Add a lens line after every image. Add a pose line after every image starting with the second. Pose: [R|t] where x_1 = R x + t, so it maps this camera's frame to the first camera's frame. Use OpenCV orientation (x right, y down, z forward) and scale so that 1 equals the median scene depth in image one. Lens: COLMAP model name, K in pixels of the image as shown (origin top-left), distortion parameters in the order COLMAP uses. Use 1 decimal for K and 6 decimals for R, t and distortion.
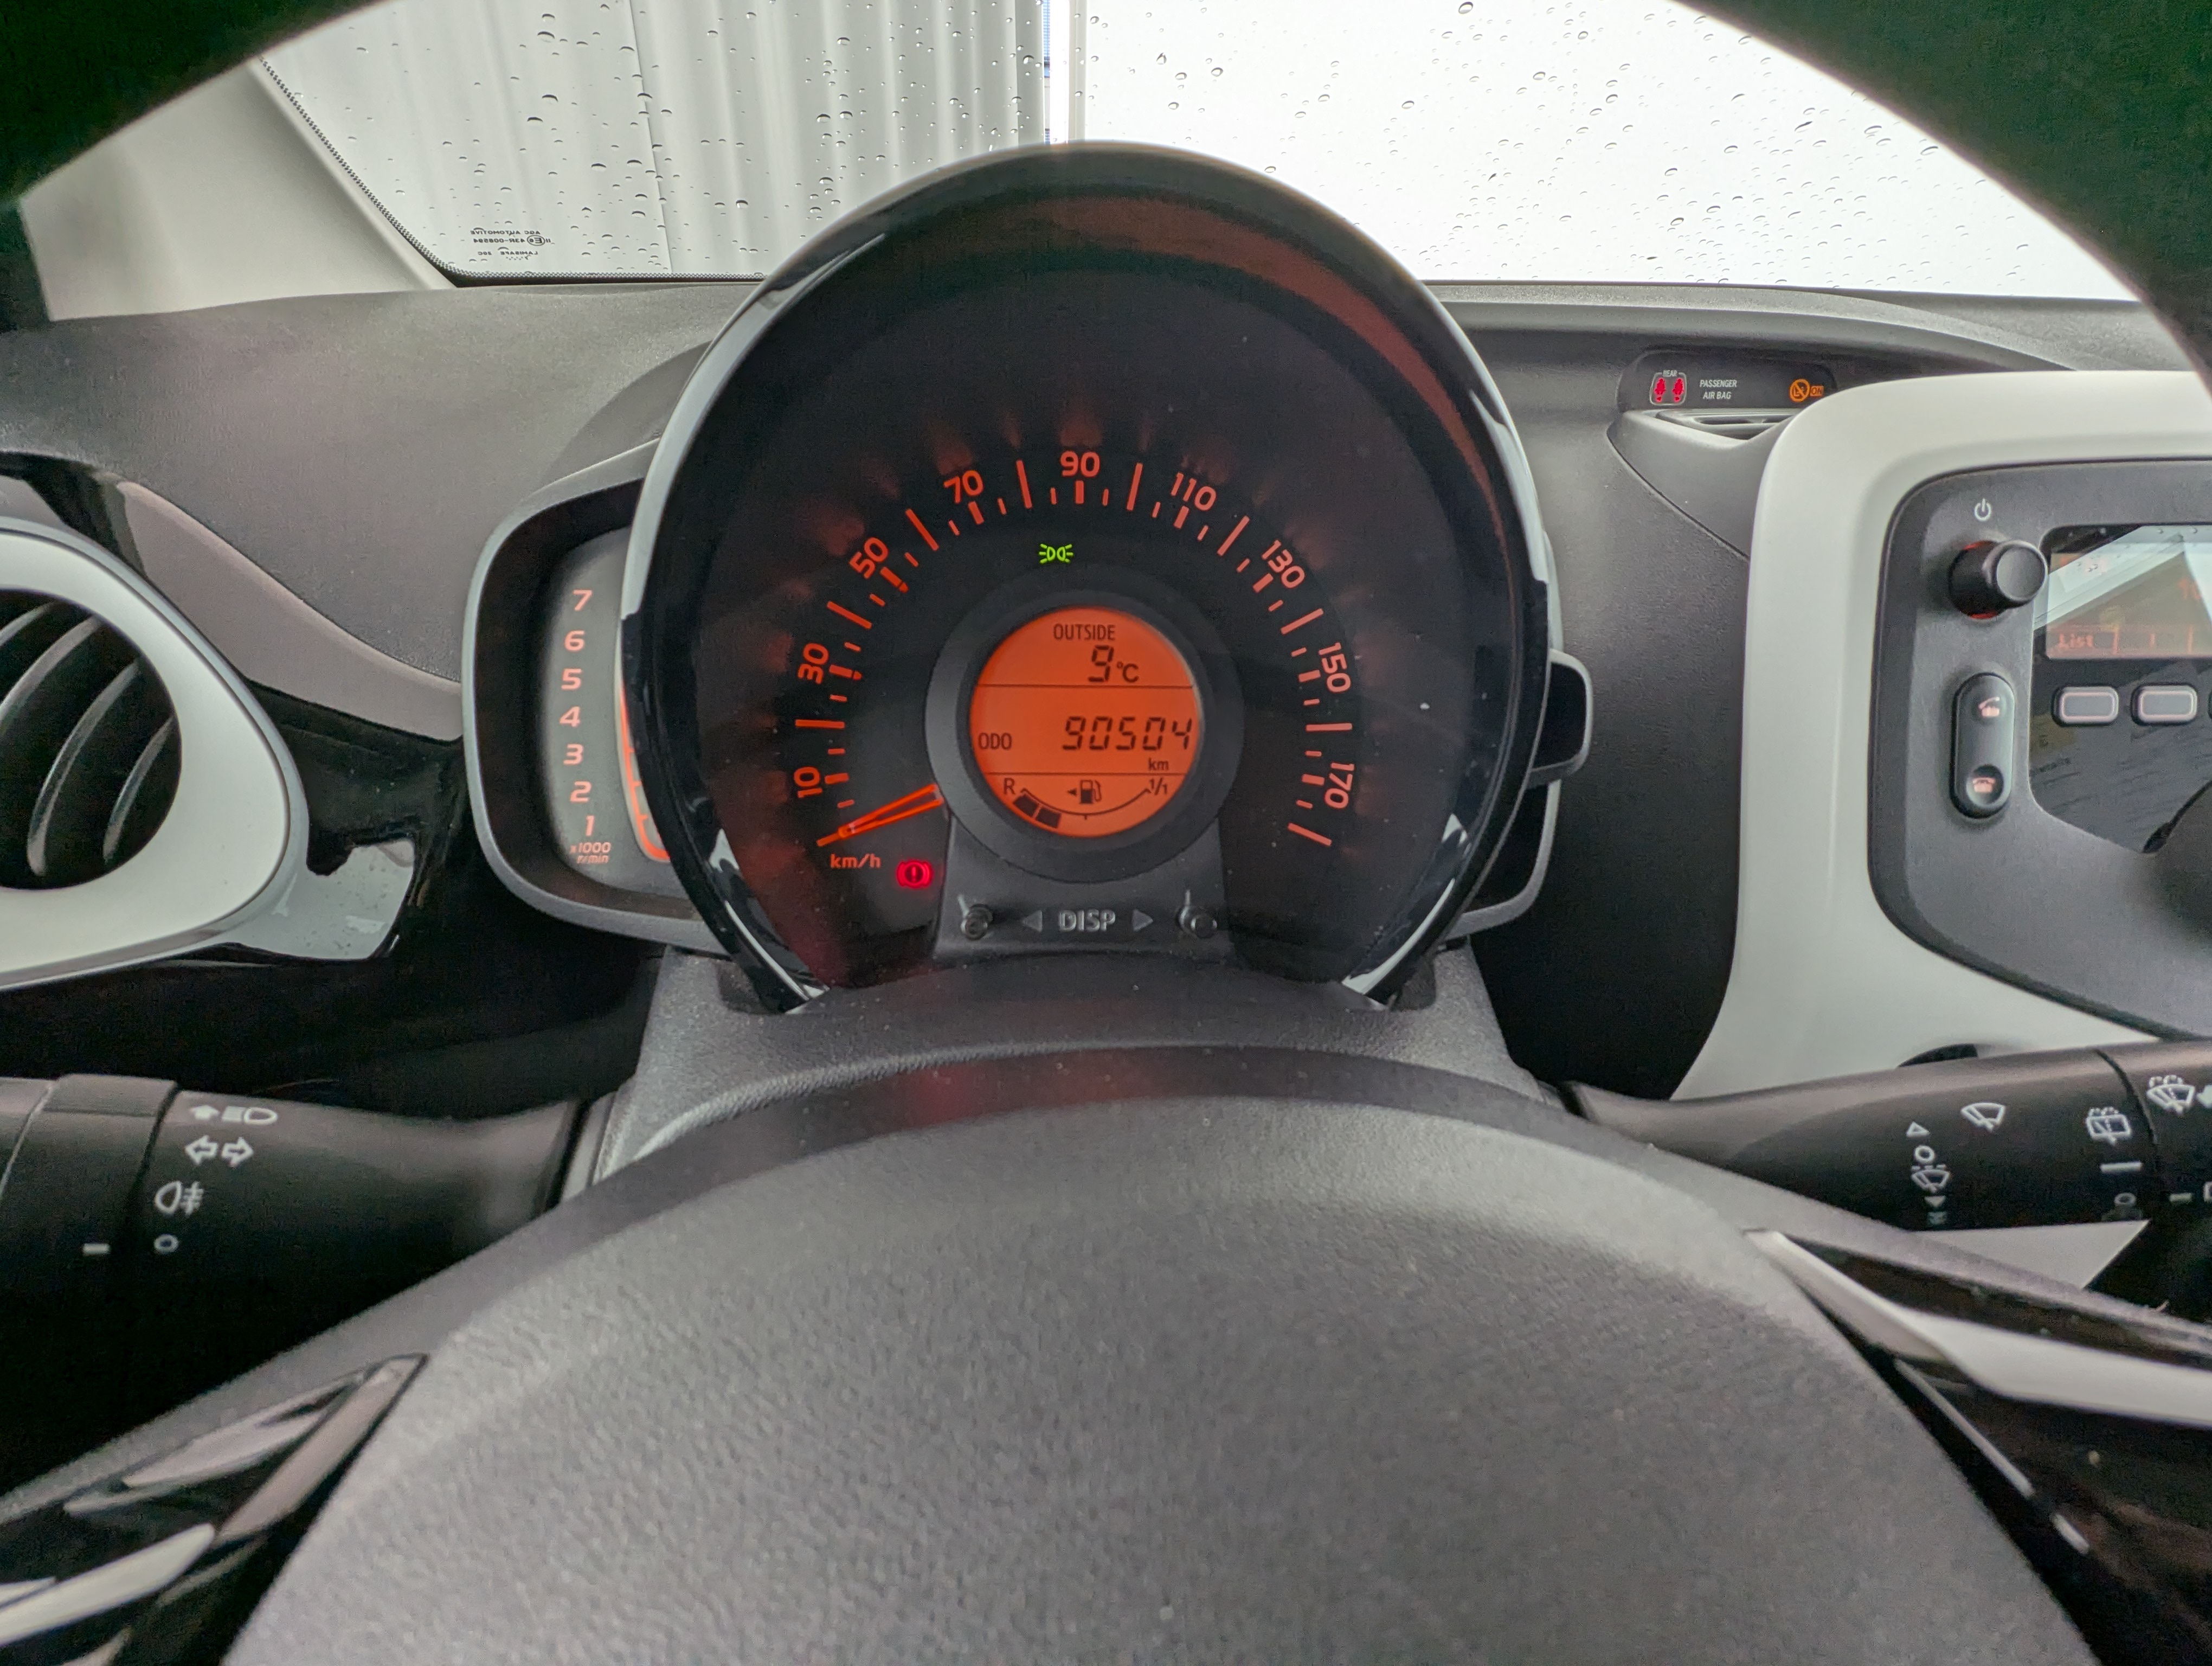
lens RADIAL K [[1050.3, 0, 1088.8], [0, 1050.3, 852.4], [0, 0, 1]] dist [0.009598, -0.000348]
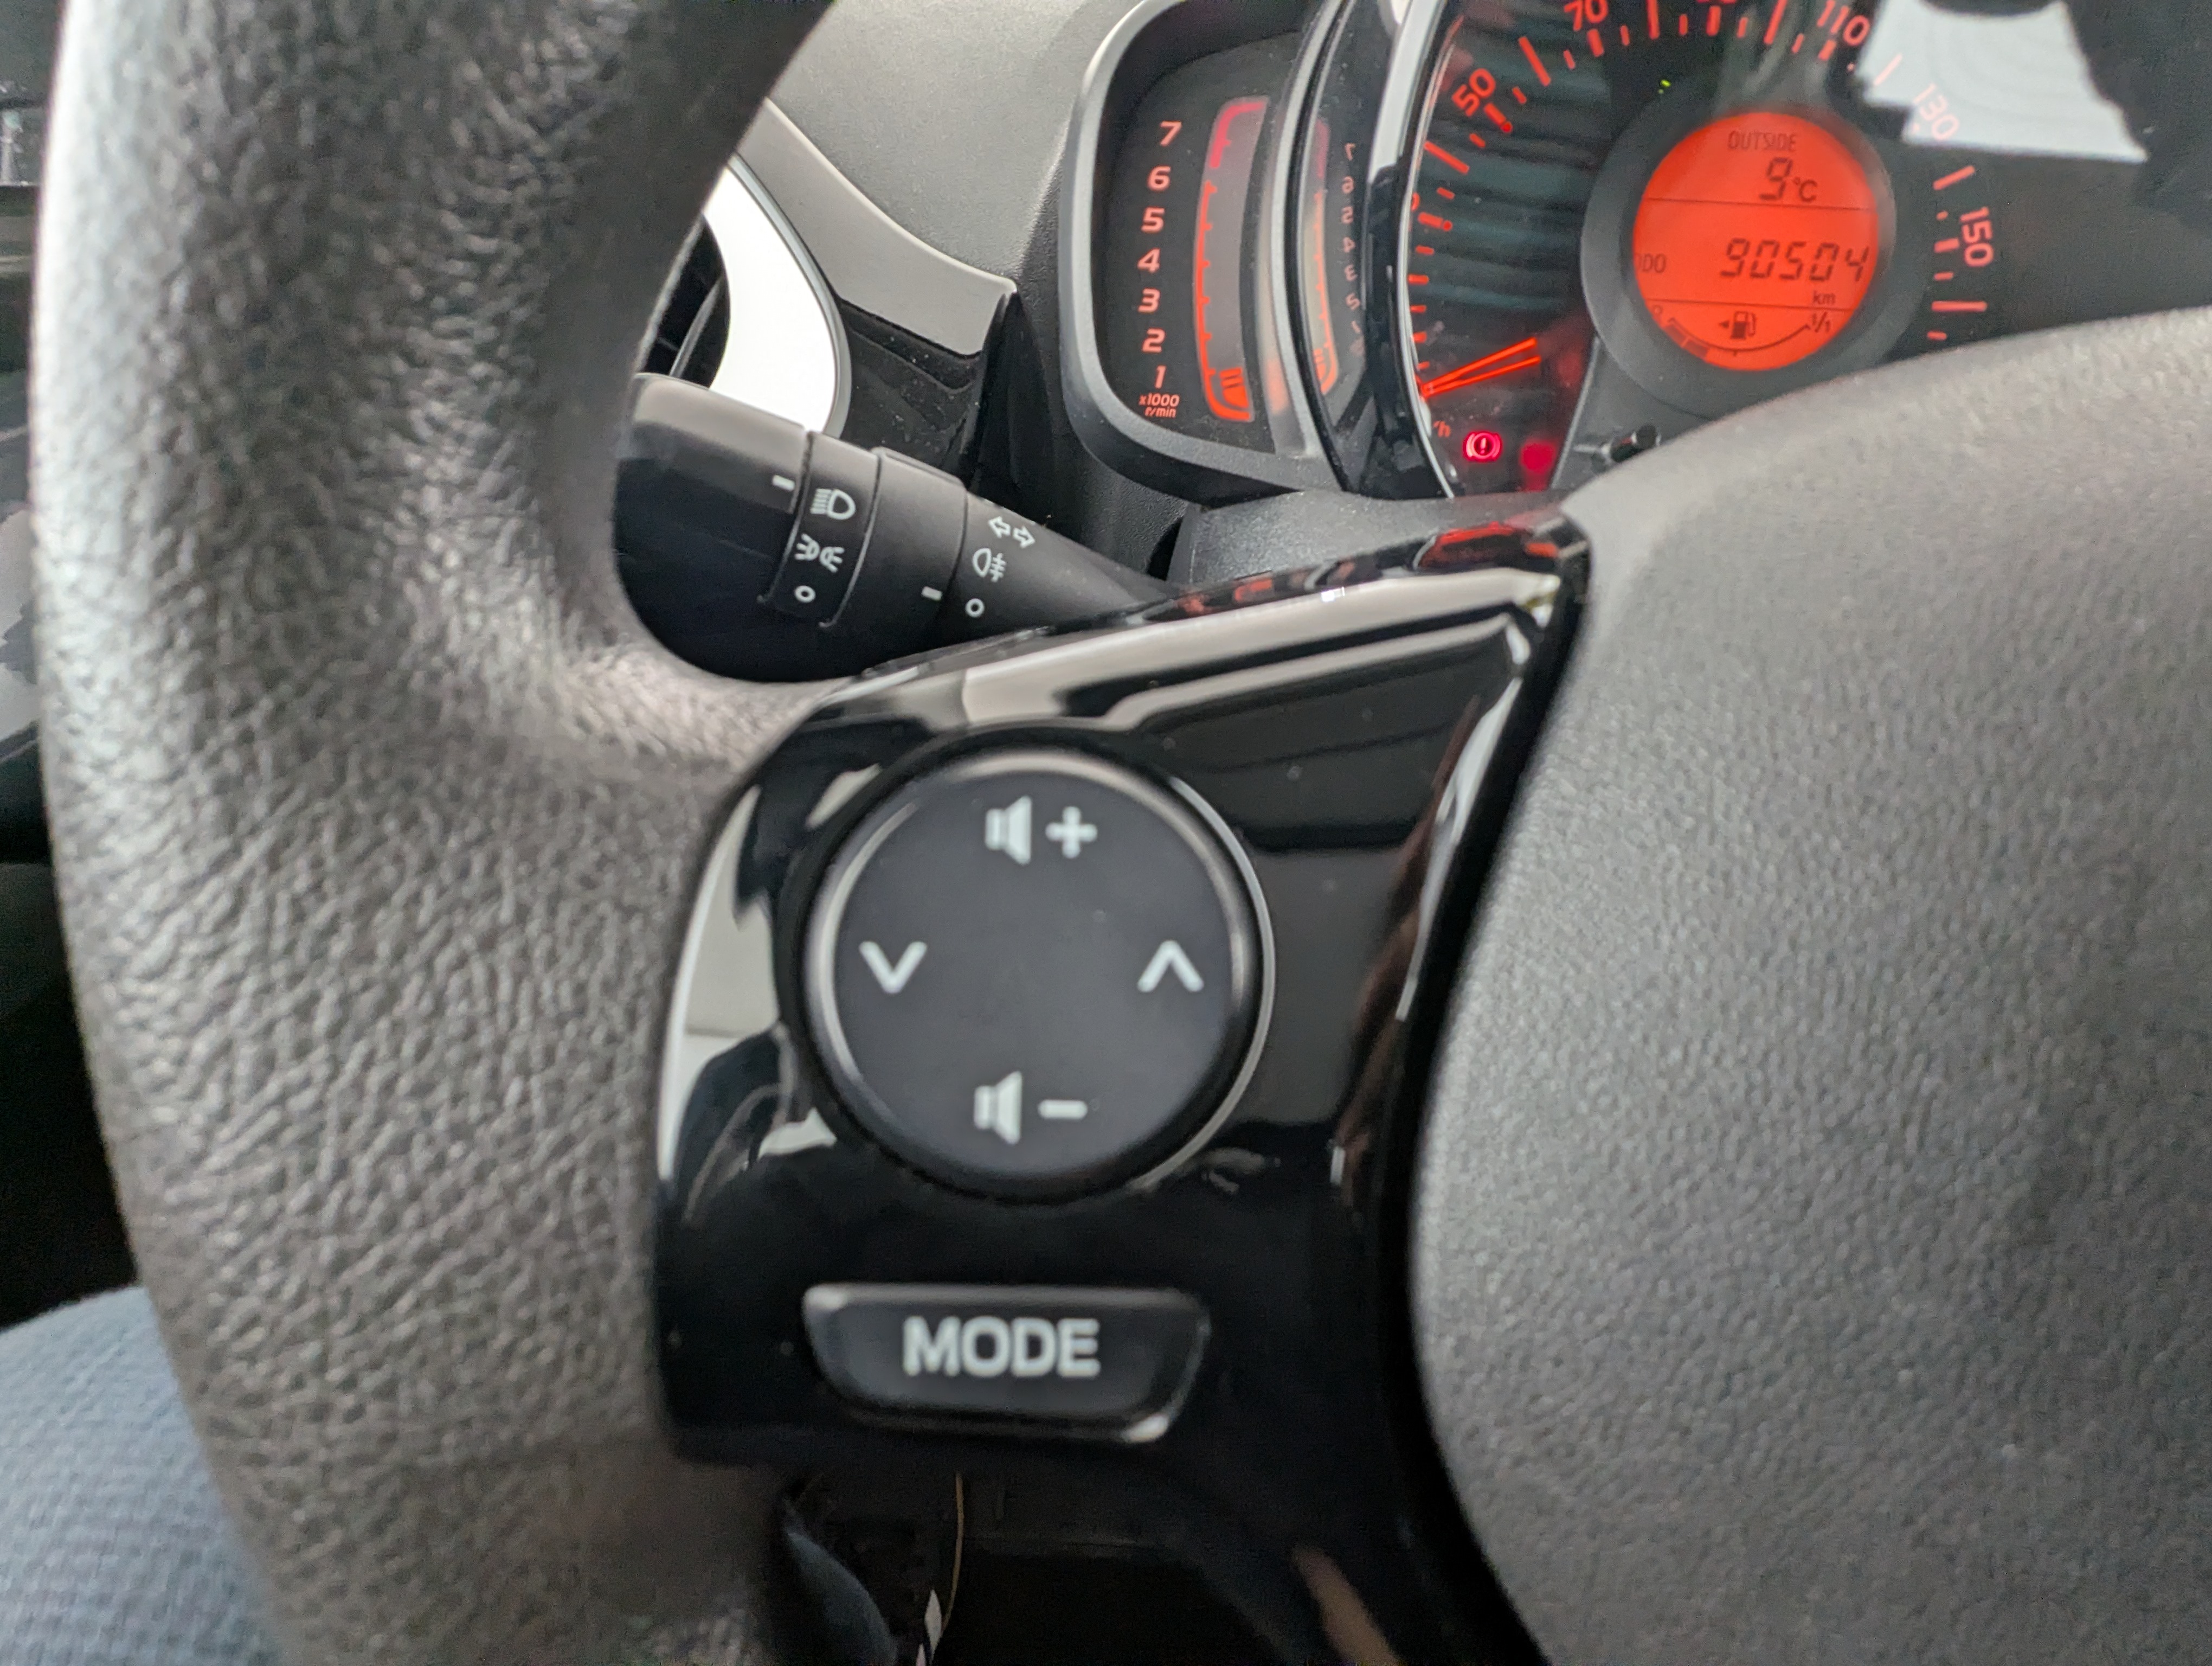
lens RADIAL K [[1050.3, 0, 1121.7], [0, 1050.3, 823.7], [0, 0, 1]] dist [0.009598, -0.000348]
pose [[0.991486, 0.081444, -0.101602, -0.375606], [-0.070107, 0.991394, 0.110562, 0.286064], [0.109732, -0.102497, 0.988662, -0.029378]]
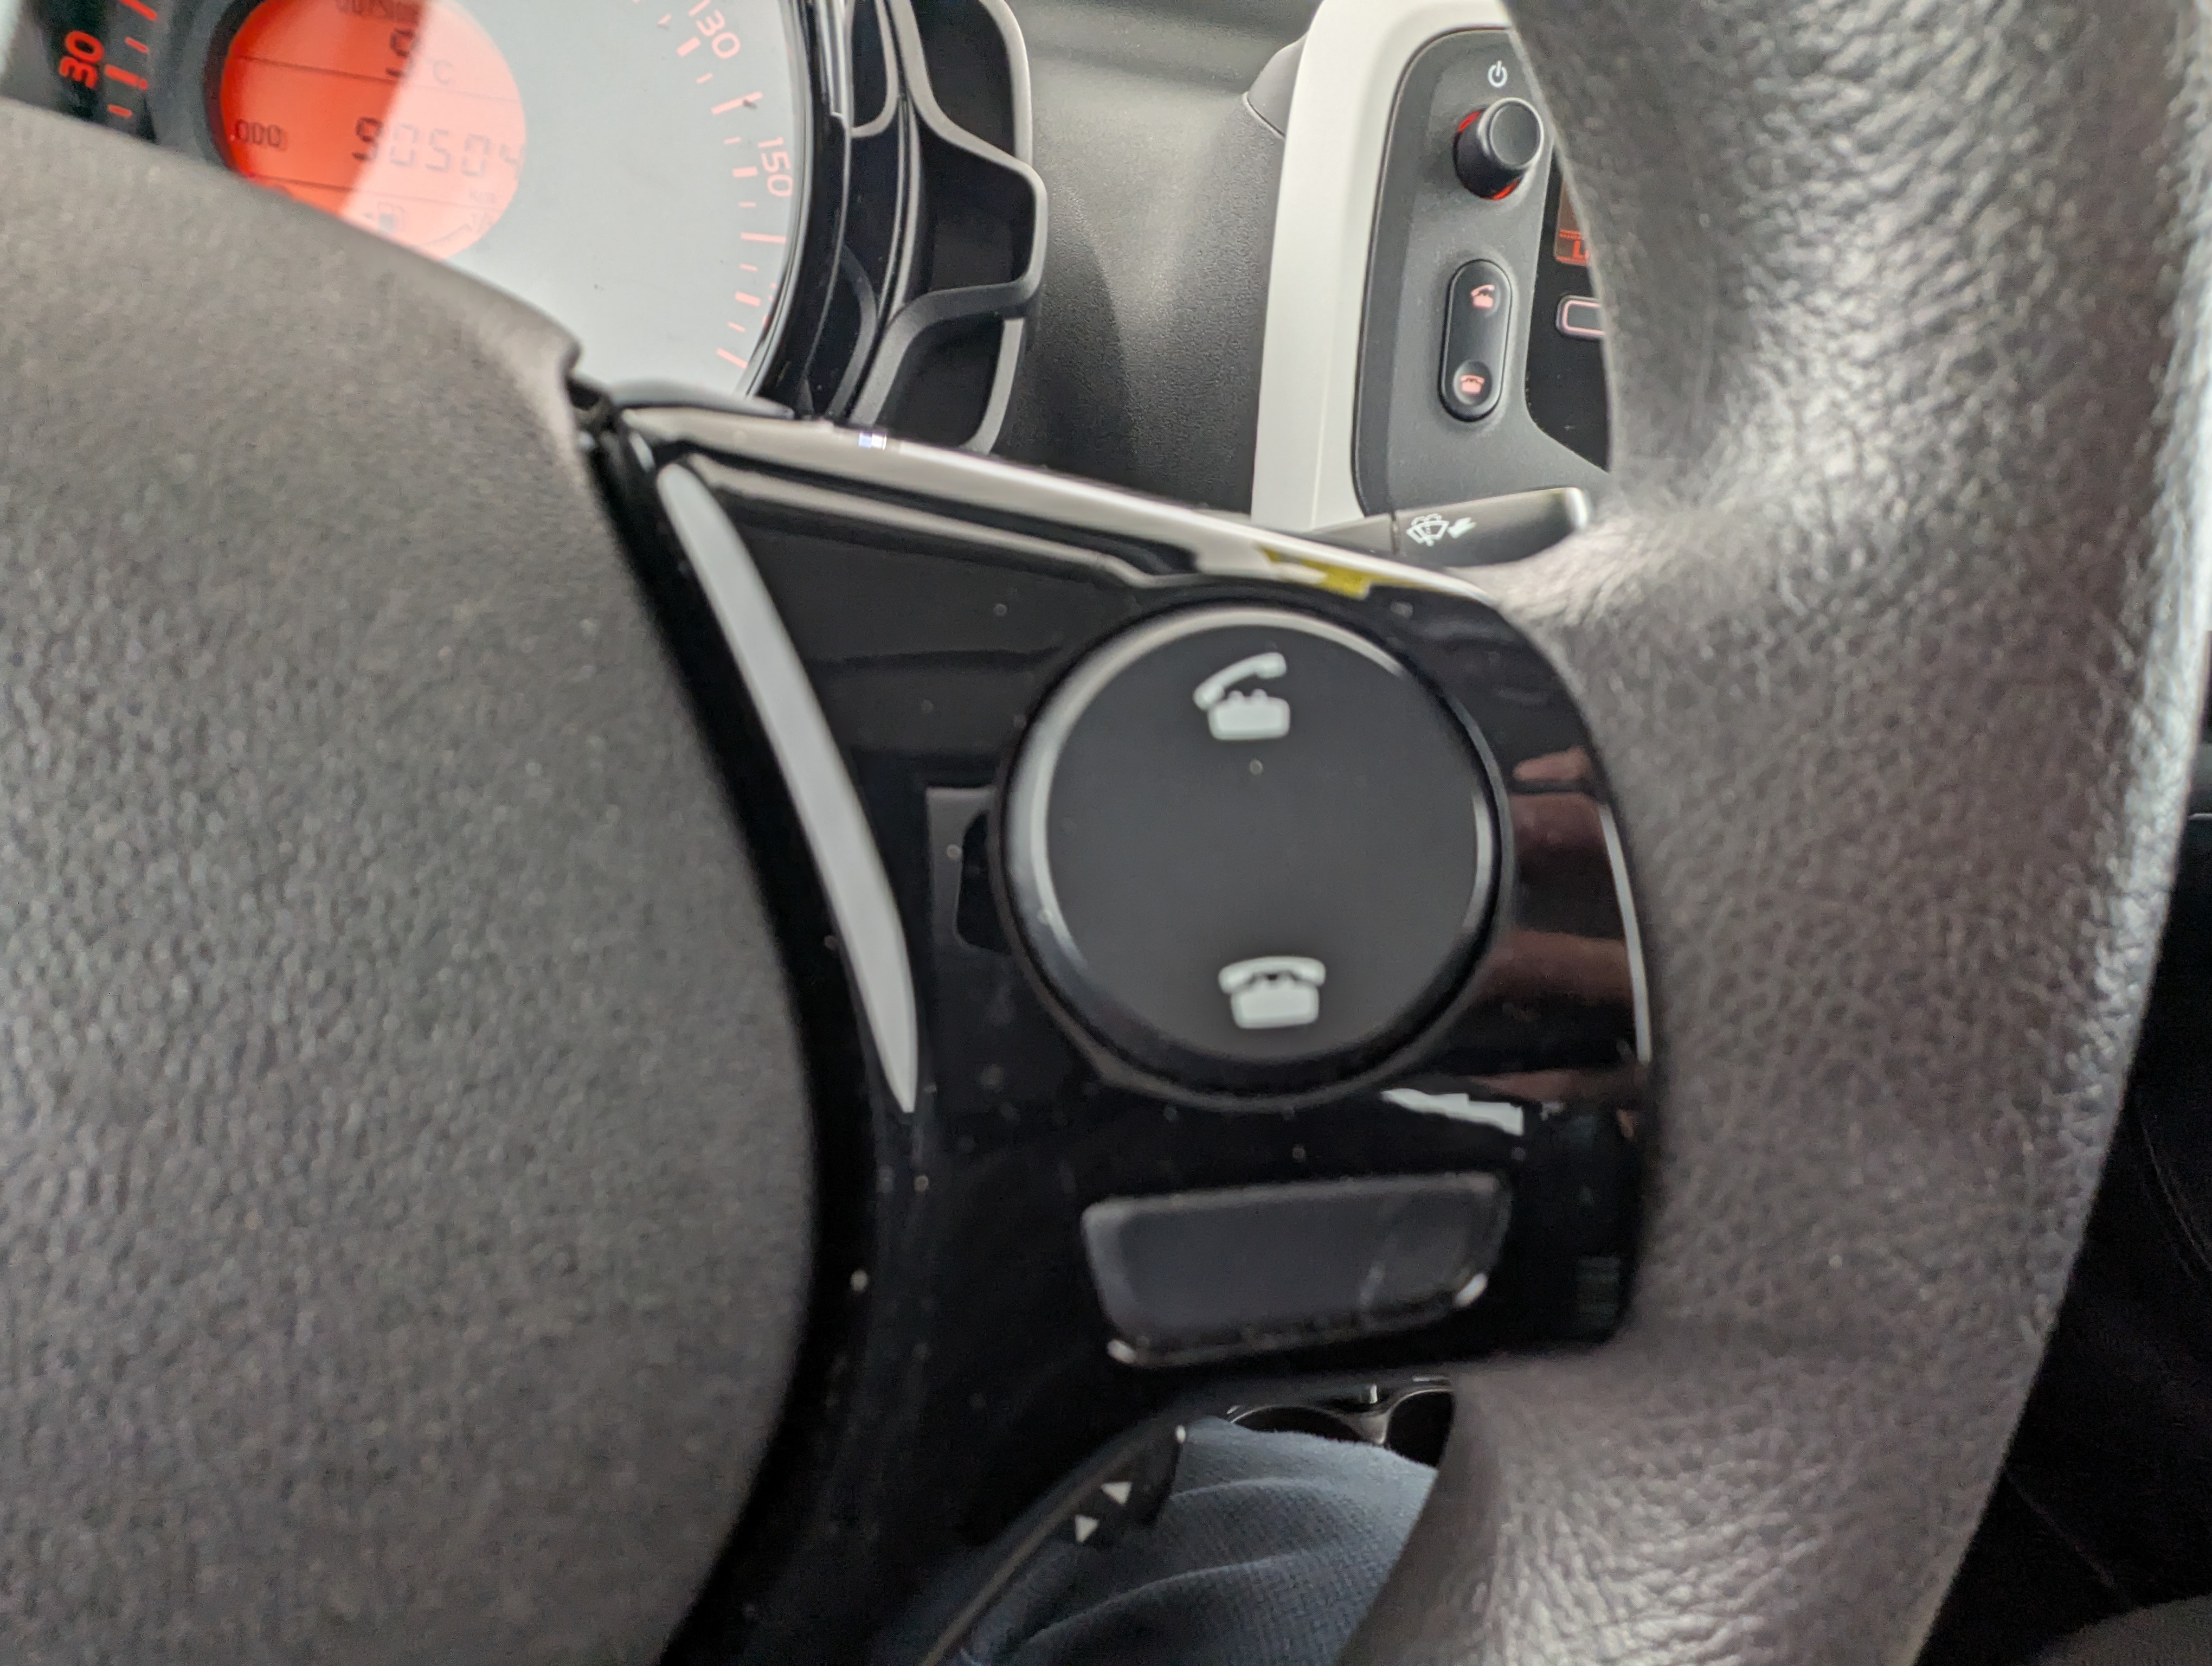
lens RADIAL K [[1050.3, 0, 1051.9], [0, 1050.3, 822.3], [0, 0, 1]] dist [0.009598, -0.000348]
pose [[0.992204, 0.041951, 0.117351, 0.398846], [-0.053627, 0.993723, 0.098175, 0.277445], [-0.112496, -0.103703, 0.988226, 0.059892]]
